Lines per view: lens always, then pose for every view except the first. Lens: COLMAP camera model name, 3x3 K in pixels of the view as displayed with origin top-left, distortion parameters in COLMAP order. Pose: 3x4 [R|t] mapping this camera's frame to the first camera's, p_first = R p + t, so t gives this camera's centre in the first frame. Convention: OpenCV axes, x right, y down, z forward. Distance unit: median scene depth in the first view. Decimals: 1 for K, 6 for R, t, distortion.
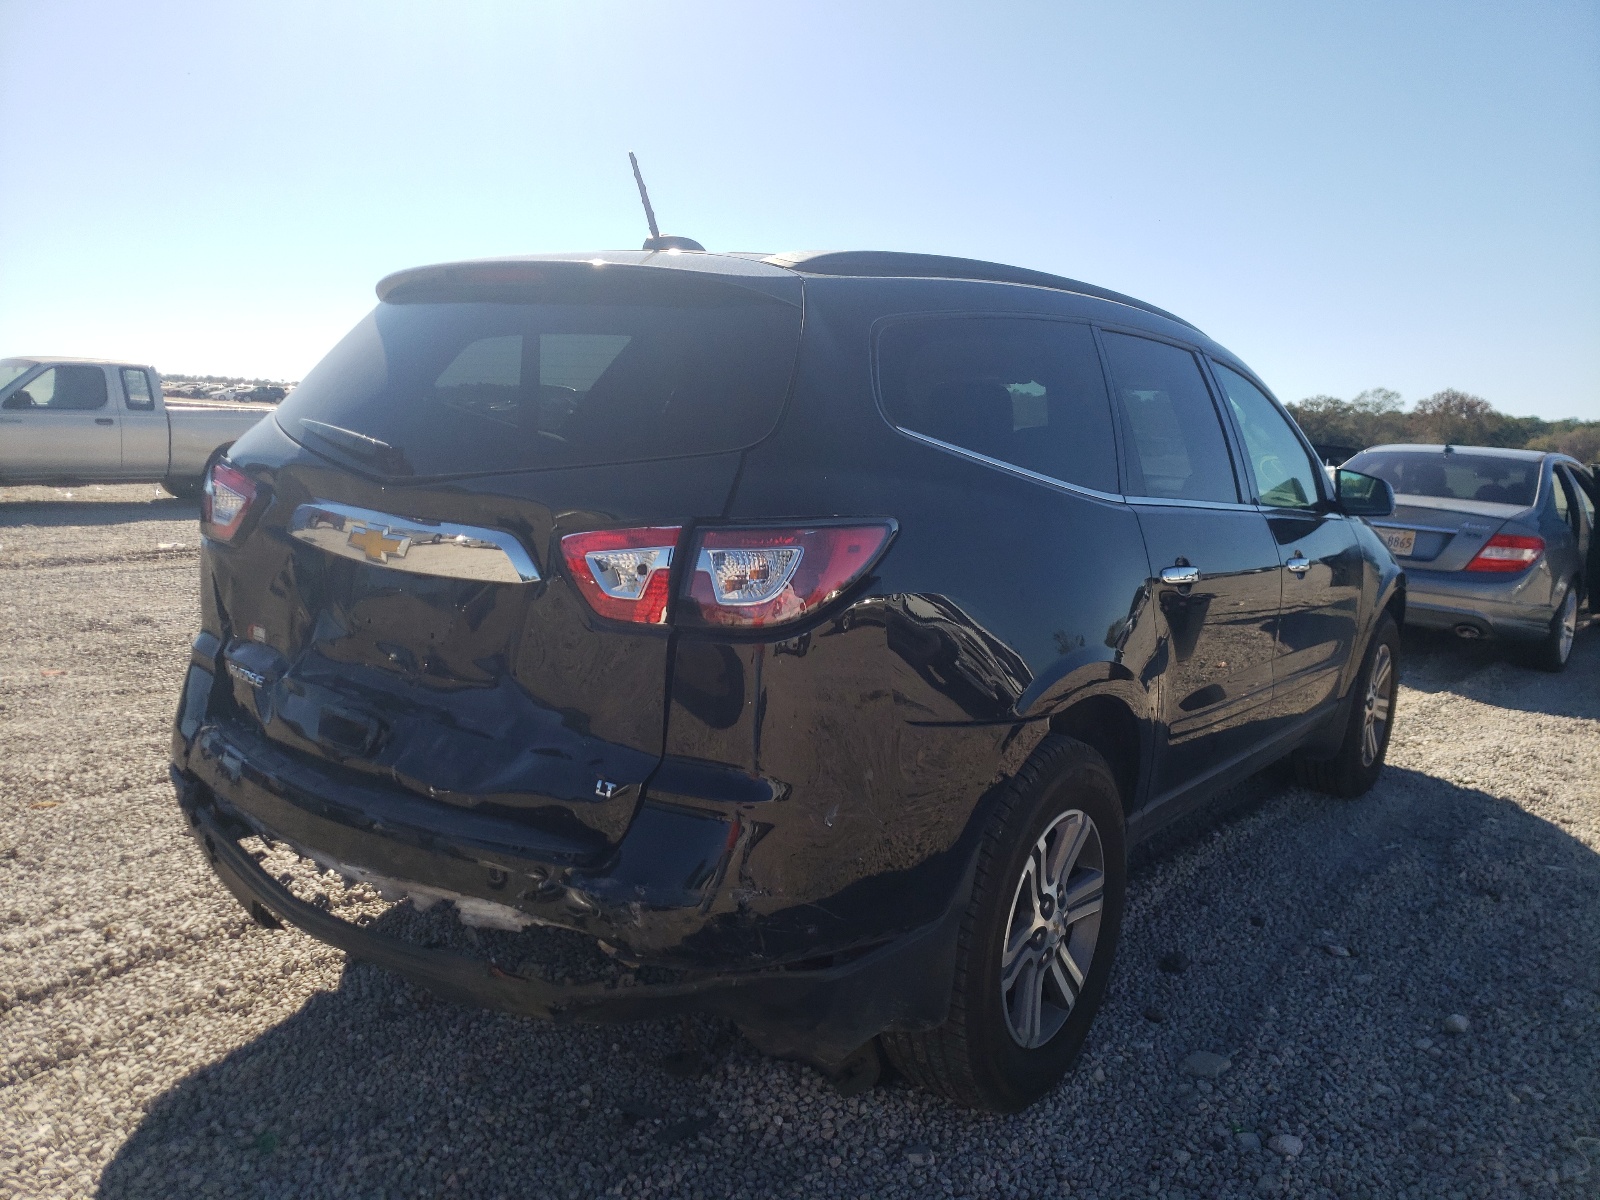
lens RADIAL K [[1212.9, 0, 800.0], [0, 1212.9, 600.0], [0, 0, 1]] dist [0.067627, -0.060896]
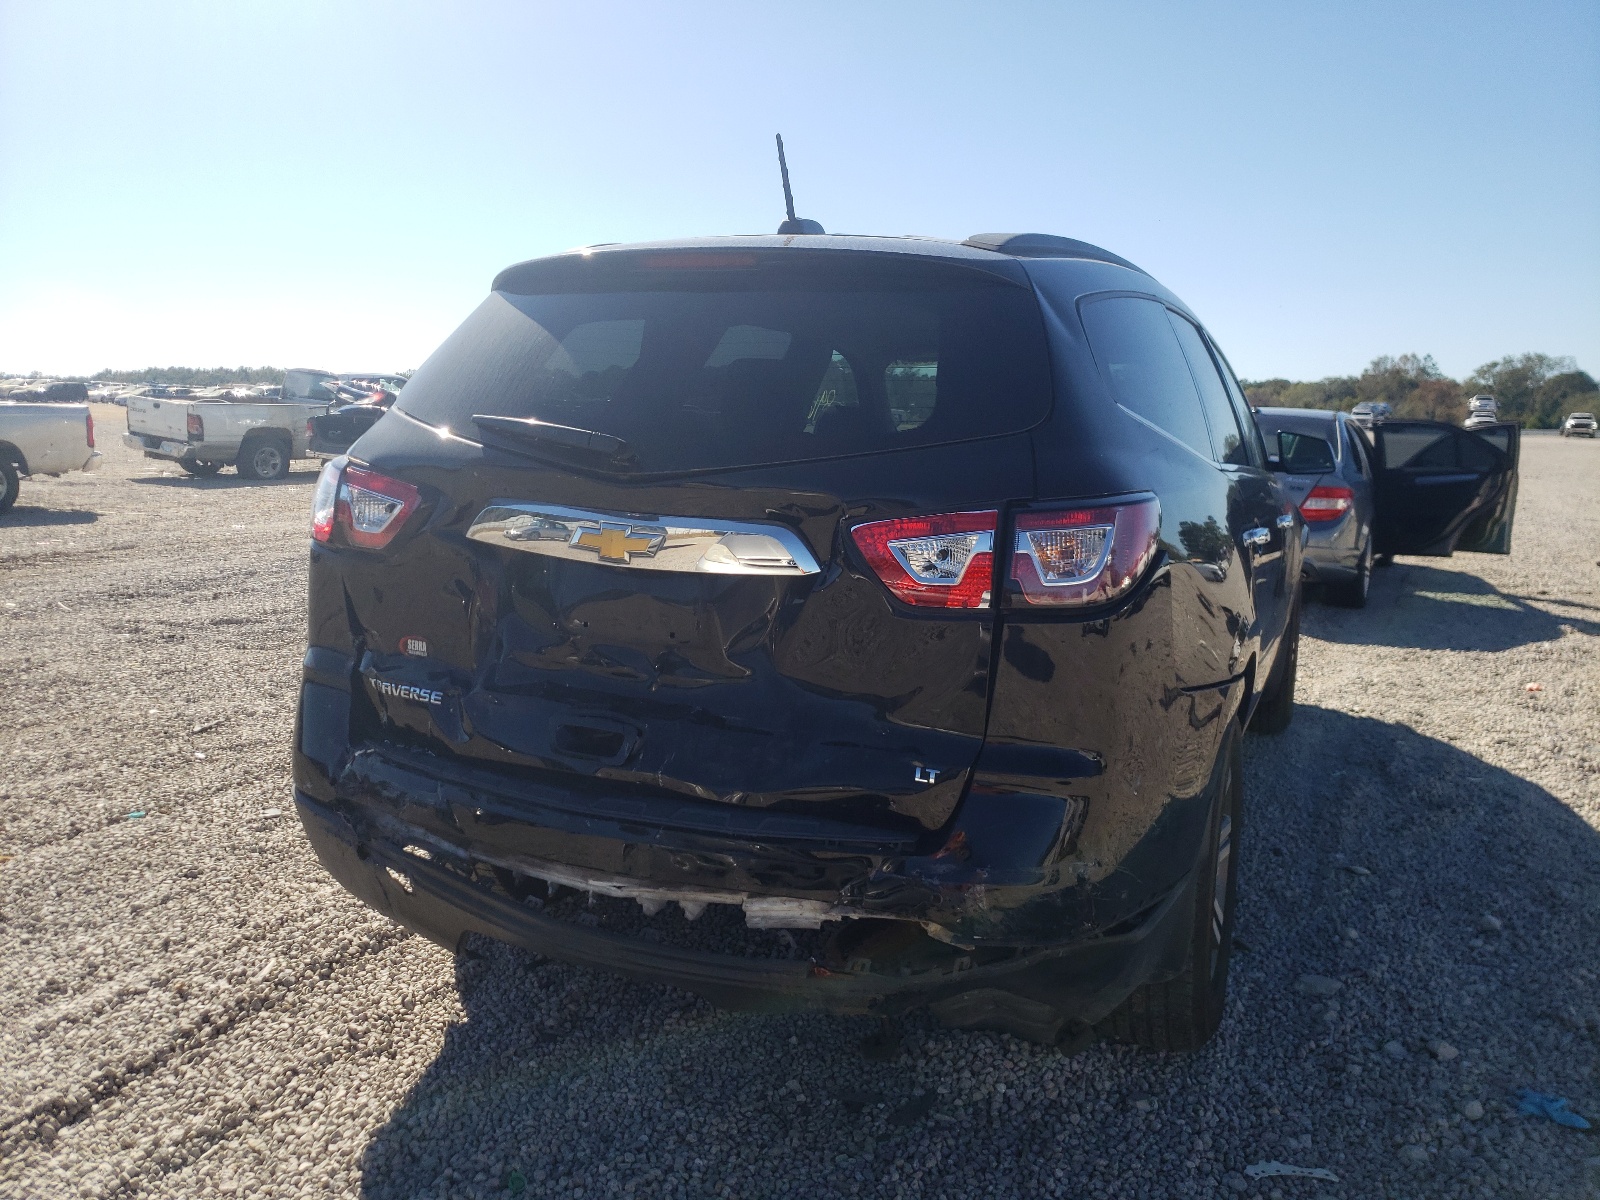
lens RADIAL K [[1227.6, 0, 800.1], [0, 1227.6, 583.2], [0, 0, 1]] dist [0.028390, -0.007431]
pose [[0.978553, -0.056965, 0.197963, -0.331014], [0.055888, 0.998376, 0.011027, -0.014769], [-0.198269, 0.000274, 0.980148, 0.022464]]
